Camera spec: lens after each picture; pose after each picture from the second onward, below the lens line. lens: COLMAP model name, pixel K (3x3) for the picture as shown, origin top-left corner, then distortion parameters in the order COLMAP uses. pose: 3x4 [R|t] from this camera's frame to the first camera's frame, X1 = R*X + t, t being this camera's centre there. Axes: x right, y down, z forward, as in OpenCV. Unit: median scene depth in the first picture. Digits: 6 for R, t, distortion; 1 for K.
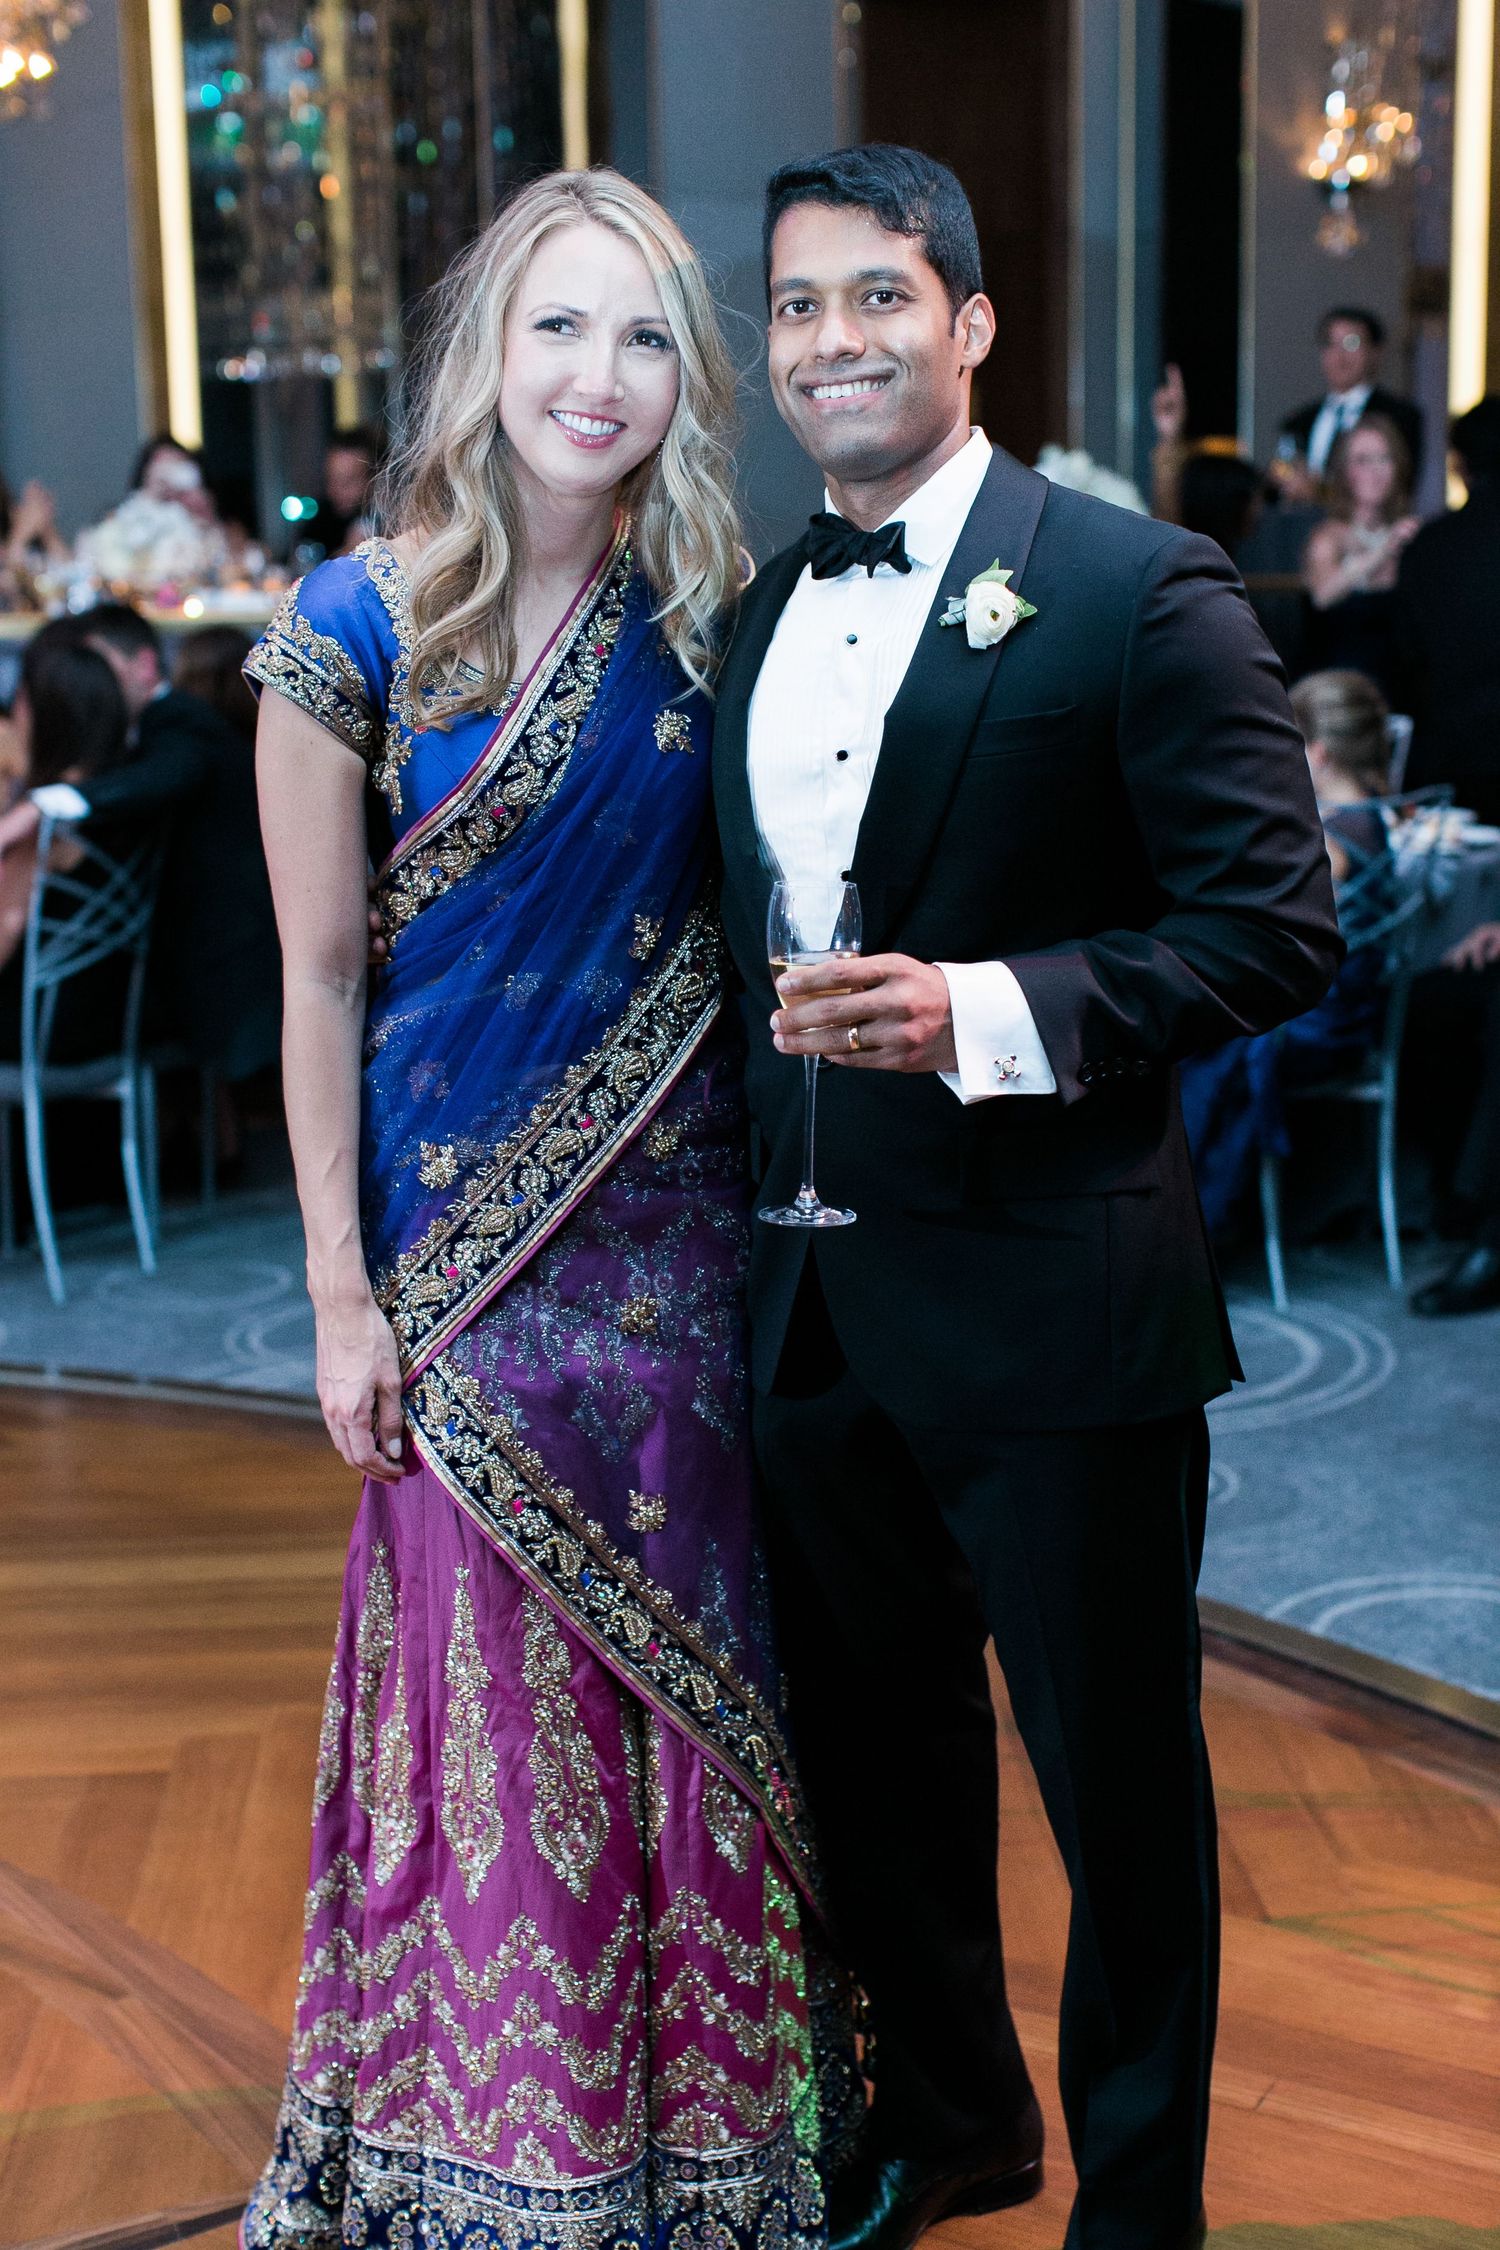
lens RADIAL K [[3141.9, 0, 749.2], [0, 3141.9, 1125.4], [0, 0, 1]] dist [-0.017377, 0.000000]
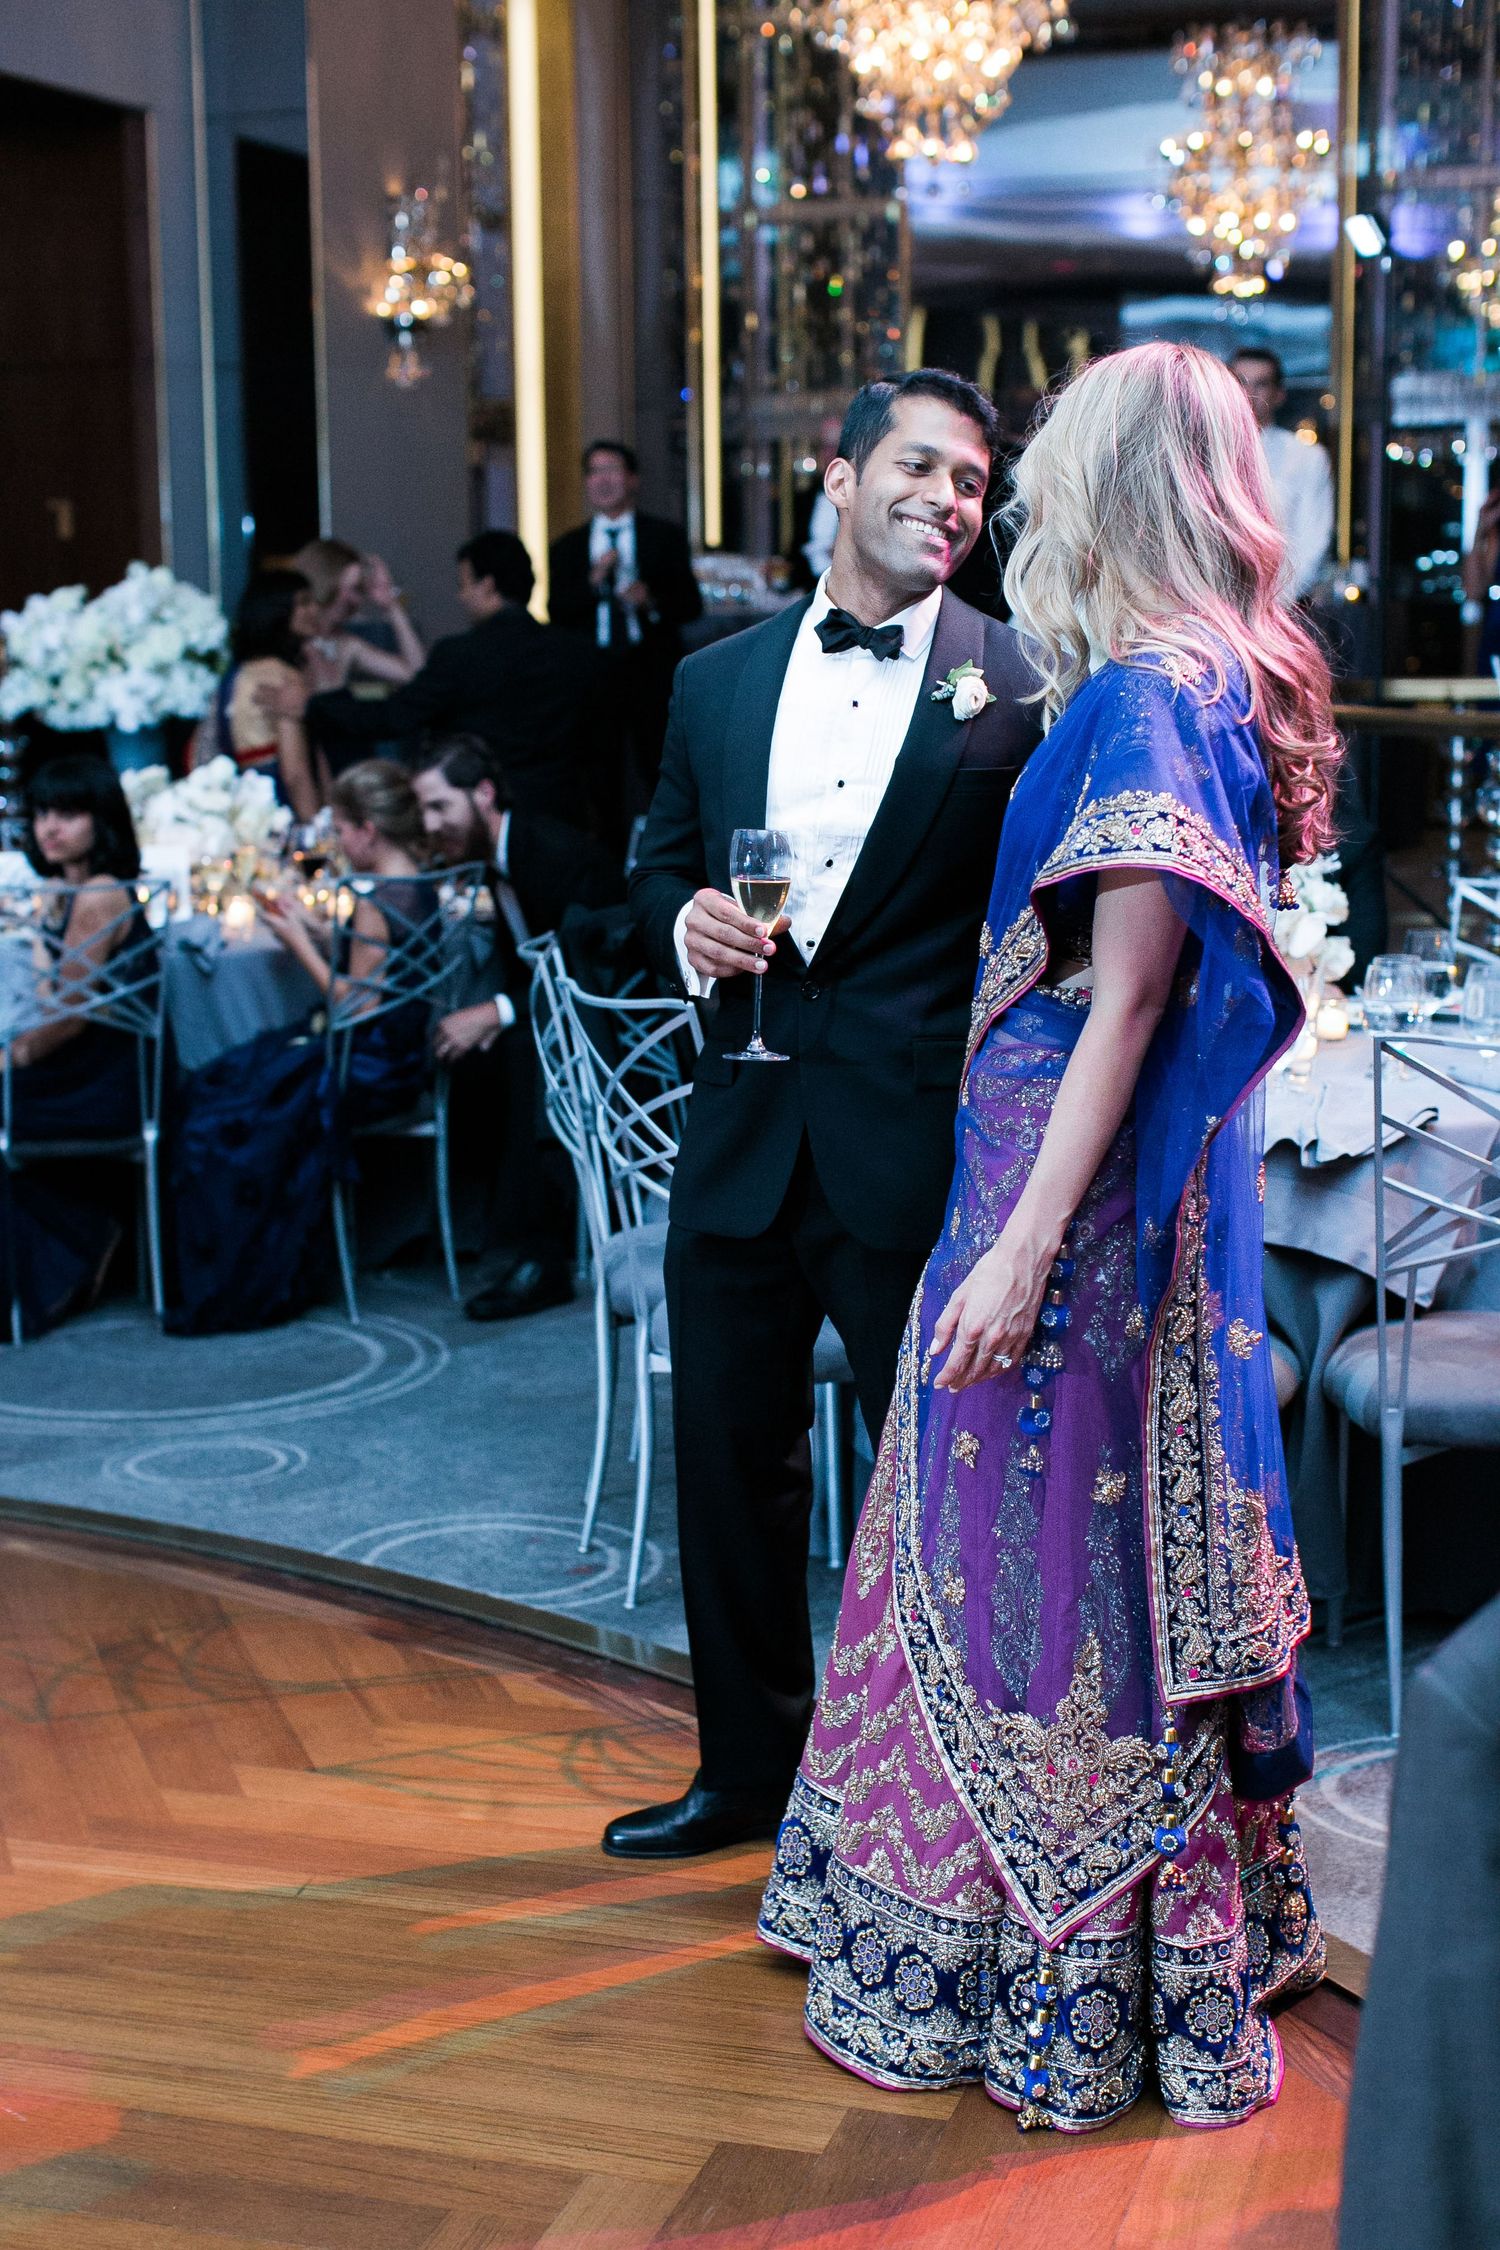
lens RADIAL K [[3141.9, 0, 750.8], [0, 3141.9, 1126.4], [0, 0, 1]] dist [-0.017377, 0.000000]
pose [[0.962829, -0.031745, 0.268238, 0.006328], [0.040417, 0.998821, -0.026872, 0.030350], [-0.267069, 0.036714, 0.962978, -0.169364]]
